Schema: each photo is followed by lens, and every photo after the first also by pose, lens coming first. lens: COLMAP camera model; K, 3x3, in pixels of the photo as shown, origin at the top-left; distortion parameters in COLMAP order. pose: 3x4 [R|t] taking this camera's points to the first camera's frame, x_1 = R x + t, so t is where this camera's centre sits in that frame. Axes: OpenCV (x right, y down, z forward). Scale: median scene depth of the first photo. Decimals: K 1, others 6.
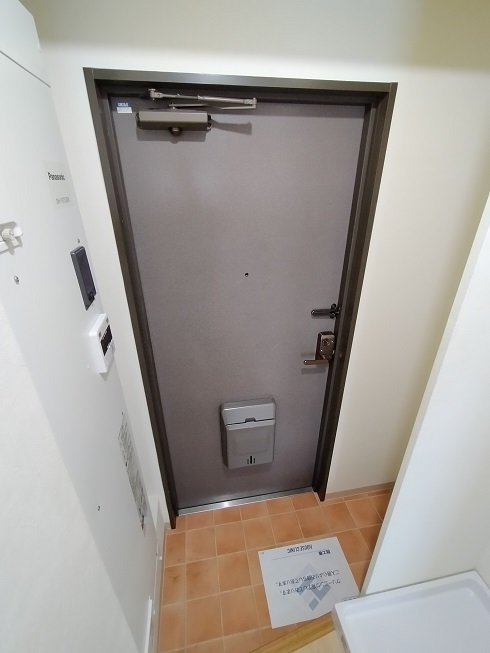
lens RADIAL K [[298.0, 0, 245.0], [0, 298.0, 326.5], [0, 0, 1]] dist [0.000118, -0.000338]
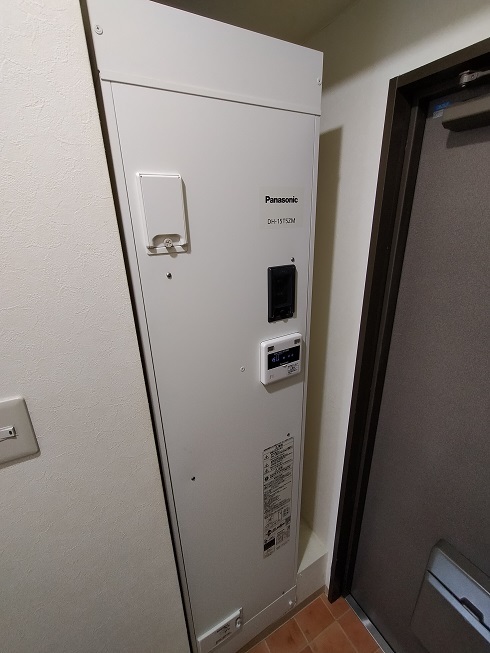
lens RADIAL K [[298.0, 0, 245.0], [0, 298.0, 326.5], [0, 0, 1]] dist [0.000118, -0.000338]
pose [[0.338611, 0.334753, -0.879365, 0.318688], [-0.394260, 0.899052, 0.190432, -0.178132], [0.854343, 0.282216, 0.436408, 0.401260]]
